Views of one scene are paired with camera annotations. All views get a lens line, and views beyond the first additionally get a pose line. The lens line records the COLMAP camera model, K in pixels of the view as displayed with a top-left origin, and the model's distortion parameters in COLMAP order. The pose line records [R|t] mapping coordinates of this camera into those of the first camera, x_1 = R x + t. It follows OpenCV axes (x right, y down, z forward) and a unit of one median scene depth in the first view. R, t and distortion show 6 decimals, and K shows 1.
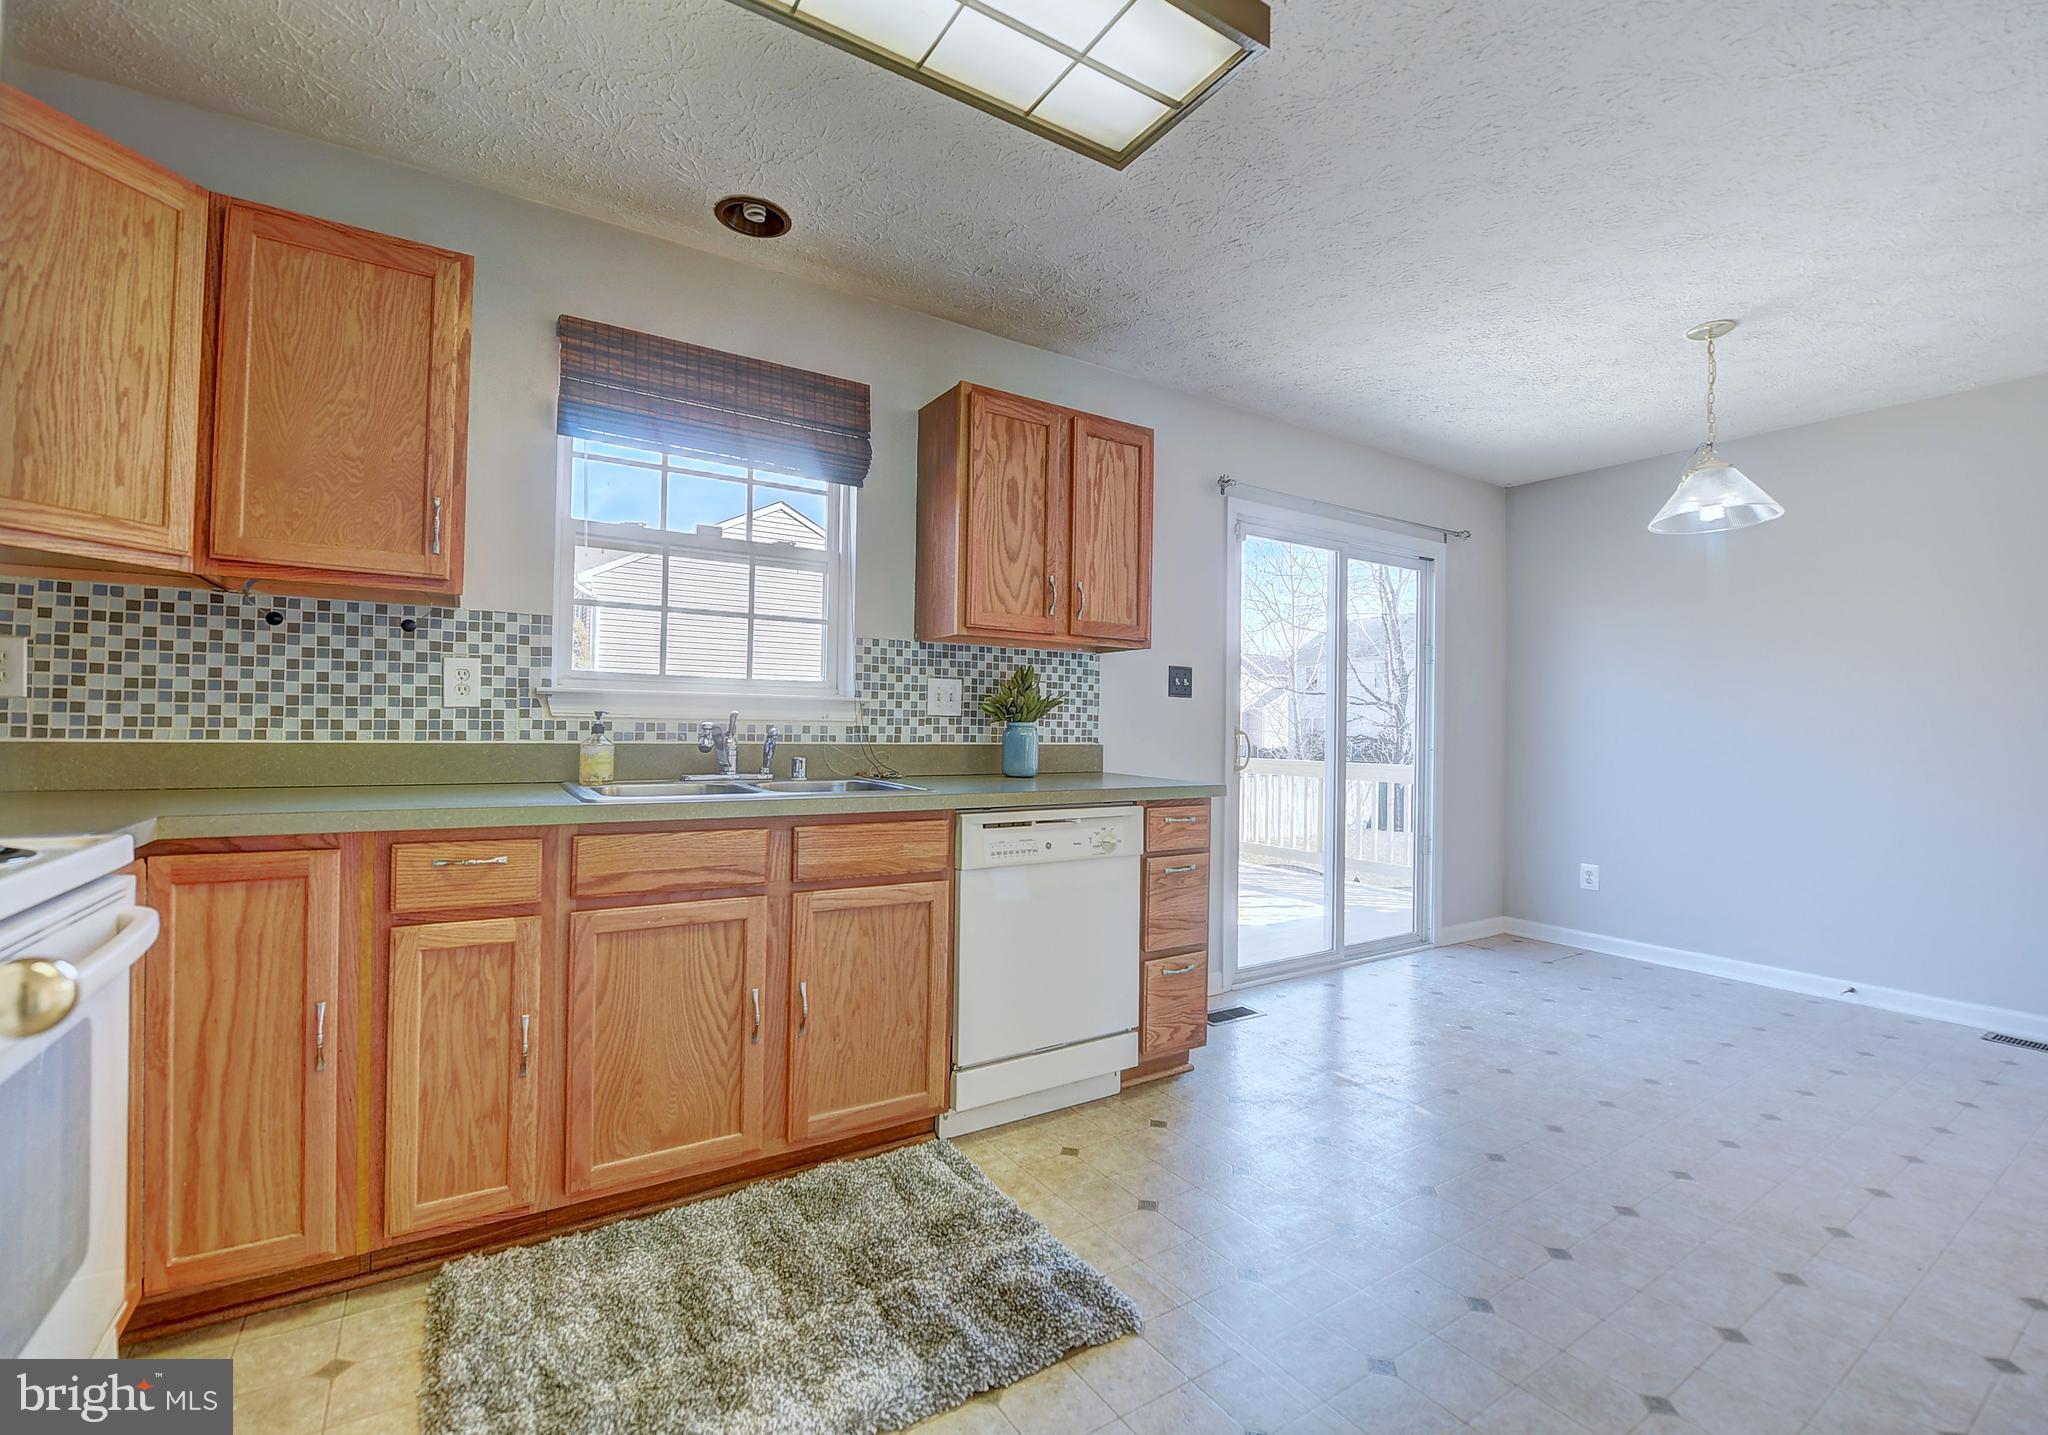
lens RADIAL K [[886.0, 0, 1024.0], [0, 886.0, 717.5], [0, 0, 1]] dist [-0.015888, -0.000559]
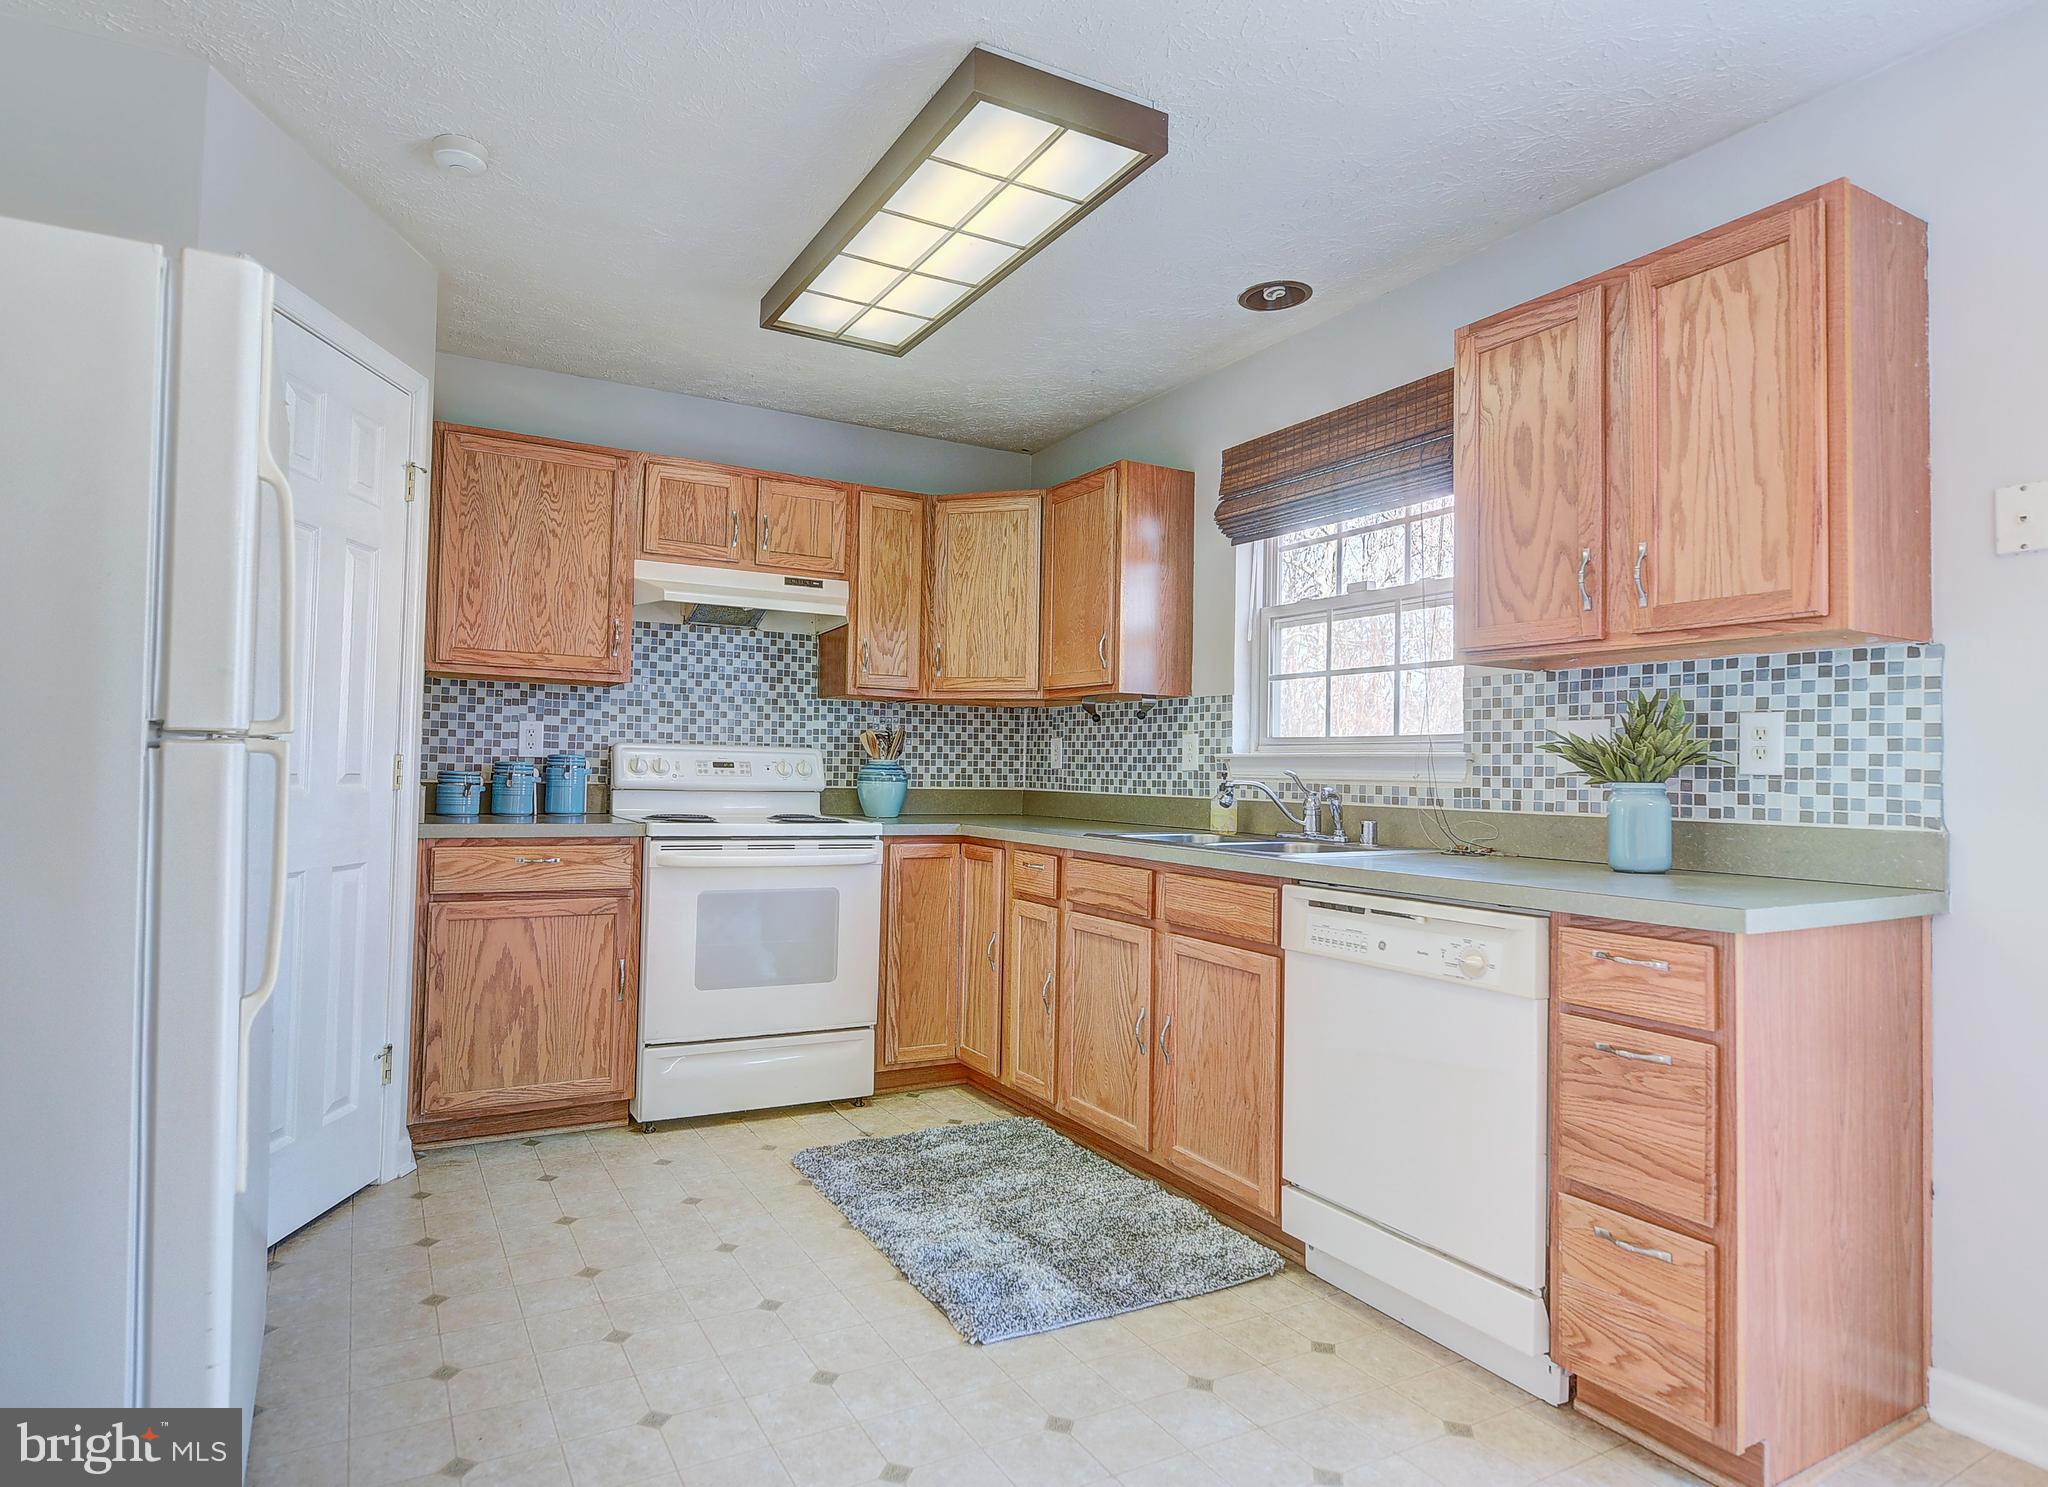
lens RADIAL K [[1120.7, 0, 946.7], [0, 1120.7, 741.8], [0, 0, 1]] dist [-0.004681, -0.001065]
pose [[-0.093323, -0.045478, -0.994597, 0.931275], [-0.015575, 0.998901, -0.044214, 0.021463], [0.995514, 0.011365, -0.093929, 0.678067]]
